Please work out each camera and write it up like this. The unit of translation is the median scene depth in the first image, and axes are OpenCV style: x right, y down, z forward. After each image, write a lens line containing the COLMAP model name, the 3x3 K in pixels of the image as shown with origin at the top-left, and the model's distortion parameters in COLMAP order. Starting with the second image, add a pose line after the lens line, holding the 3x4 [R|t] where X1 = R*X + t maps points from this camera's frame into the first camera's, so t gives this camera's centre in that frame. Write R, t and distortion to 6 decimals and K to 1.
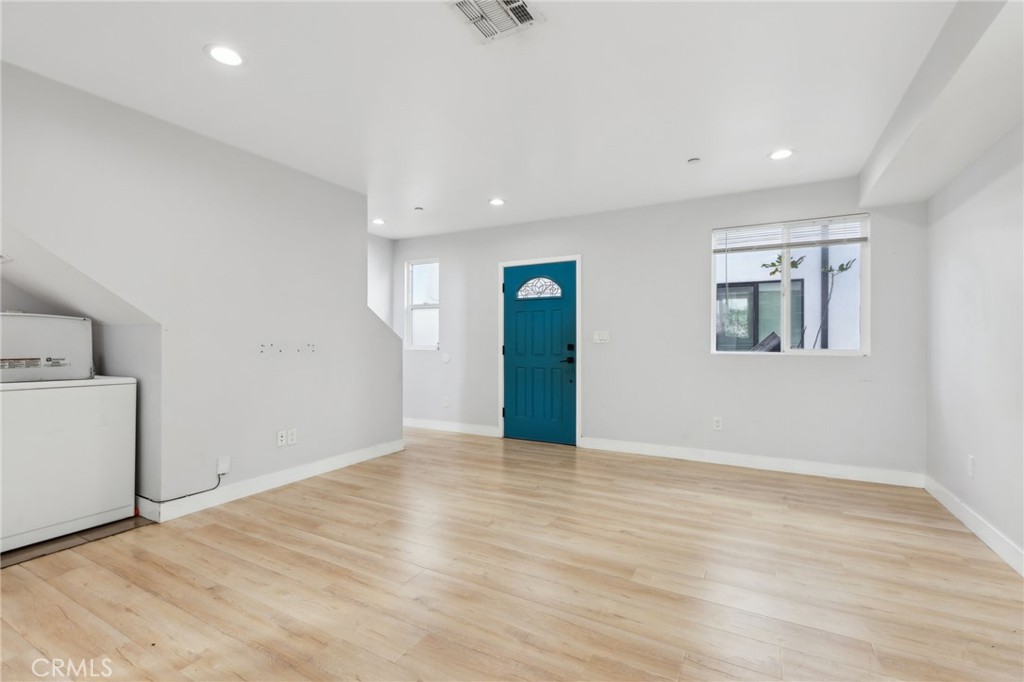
lens RADIAL K [[456.1, 0, 506.5], [0, 456.1, 342.2], [0, 0, 1]] dist [-0.012292, 0.000494]
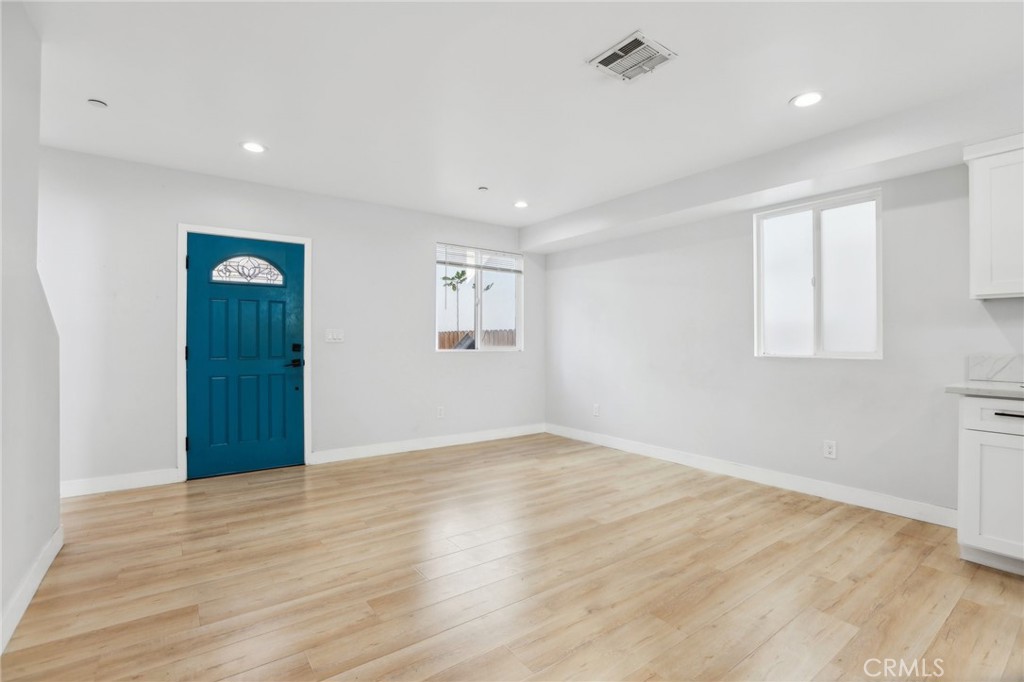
lens RADIAL K [[466.2, 0, 512.0], [0, 466.2, 341.0], [0, 0, 1]] dist [-0.035744, 0.000859]
pose [[0.420986, -0.001509, 0.907066, -0.534310], [-0.002563, 0.999993, 0.002854, -0.005297], [-0.907063, -0.003526, 0.420979, 0.342484]]
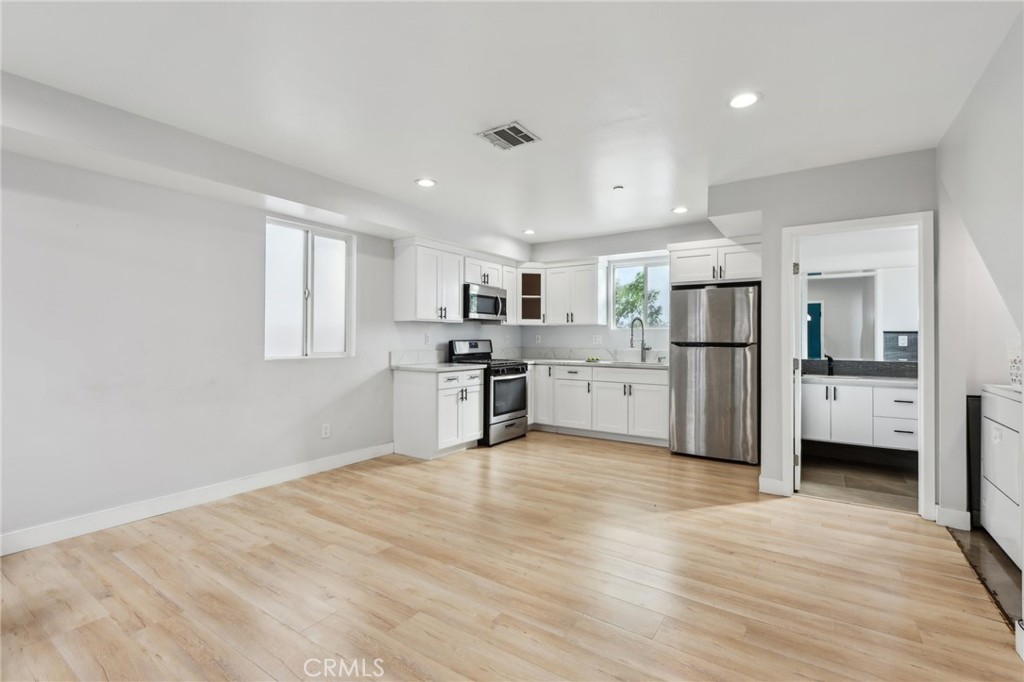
lens RADIAL K [[457.8, 0, 509.8], [0, 457.8, 338.2], [0, 0, 1]] dist [-0.001437, -0.000175]
pose [[-0.995879, -0.009333, 0.090215, -0.074175], [-0.009671, 0.999948, -0.003310, -0.017586], [-0.090179, -0.004168, -0.995917, 1.114859]]
